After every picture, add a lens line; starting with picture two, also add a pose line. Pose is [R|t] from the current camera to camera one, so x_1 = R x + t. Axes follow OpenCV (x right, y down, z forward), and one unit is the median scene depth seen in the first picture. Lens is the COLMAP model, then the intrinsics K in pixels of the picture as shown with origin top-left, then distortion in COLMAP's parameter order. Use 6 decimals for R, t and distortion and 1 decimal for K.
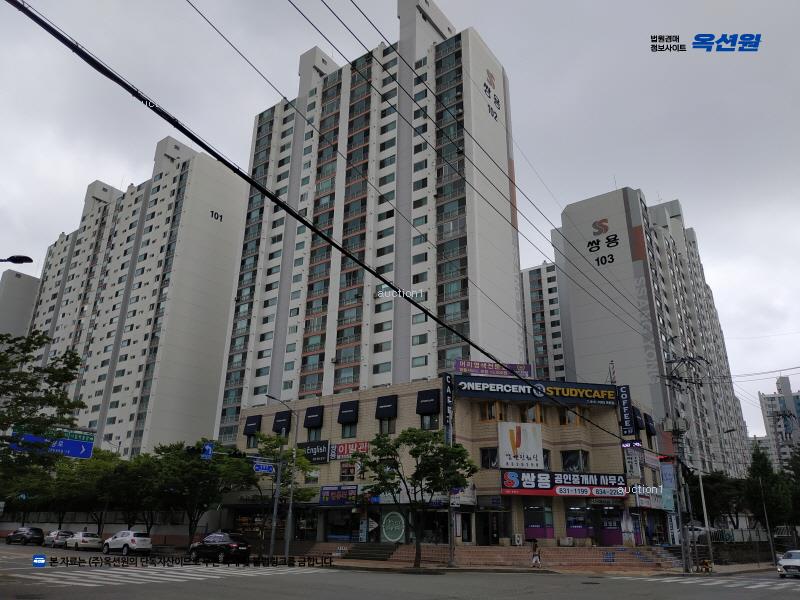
lens RADIAL K [[579.4, 0, 402.7], [0, 579.4, 297.2], [0, 0, 1]] dist [0.025455, -0.047535]
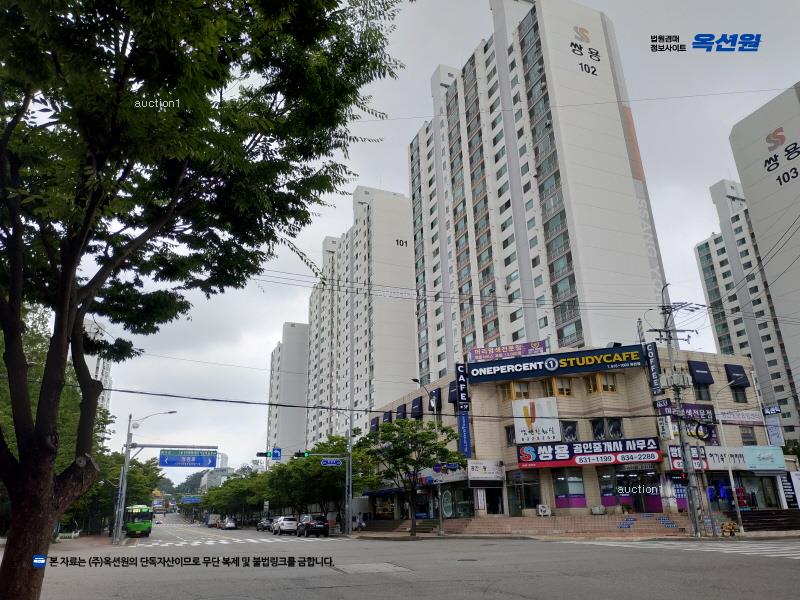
lens RADIAL K [[579.4, 0, 402.7], [0, 579.4, 297.2], [0, 0, 1]] dist [0.025455, -0.047535]
pose [[0.851506, -0.218403, -0.476694, 0.532849], [0.226813, 0.973088, -0.040681, 0.029265], [0.472750, -0.073480, 0.878128, -0.005249]]
